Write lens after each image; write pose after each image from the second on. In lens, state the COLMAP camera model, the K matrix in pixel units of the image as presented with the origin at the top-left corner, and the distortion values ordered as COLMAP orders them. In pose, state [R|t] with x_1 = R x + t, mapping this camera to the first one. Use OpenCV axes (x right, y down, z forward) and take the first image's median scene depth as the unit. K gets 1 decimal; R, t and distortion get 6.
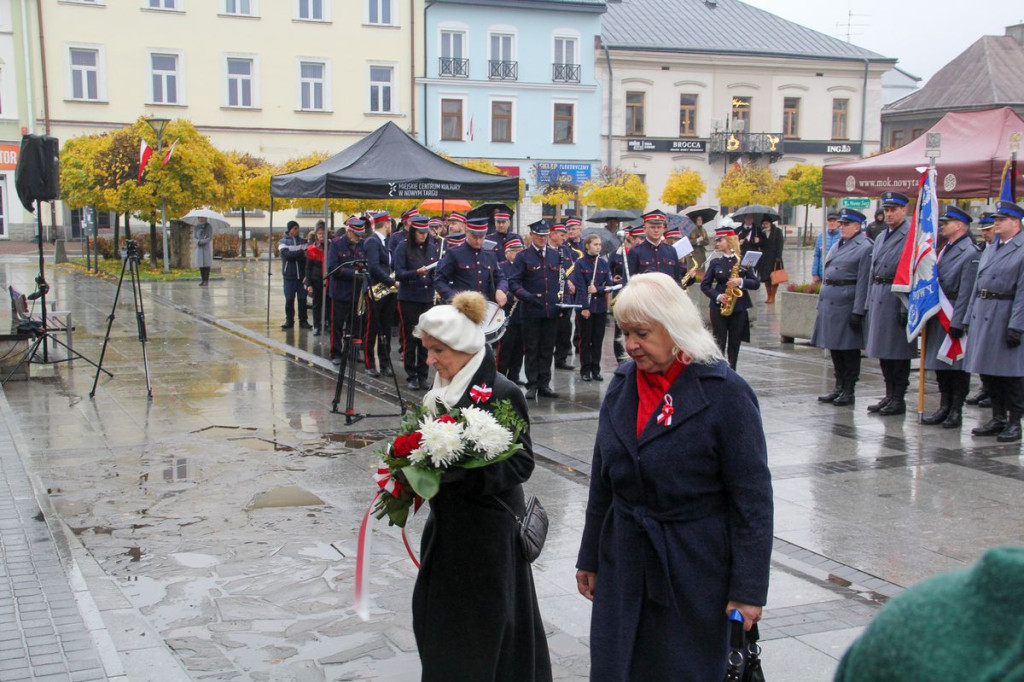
lens RADIAL K [[1354.9, 0, 539.2], [0, 1354.9, 307.9], [0, 0, 1]] dist [0.076939, 0.450673]
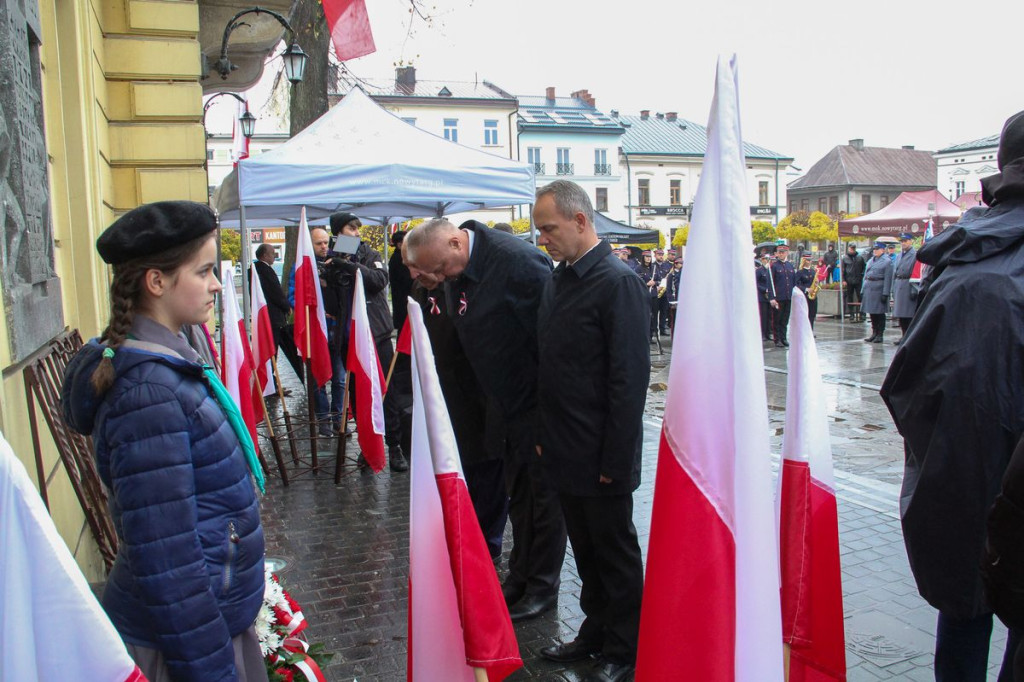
lens RADIAL K [[873.4, 0, 489.8], [0, 873.4, 370.4], [0, 0, 1]] dist [-0.182664, 0.128644]
pose [[0.999067, -0.034330, -0.026213, -0.098585], [0.035799, 0.997686, 0.057804, 0.006958], [0.024168, -0.058688, 0.997984, -0.074238]]
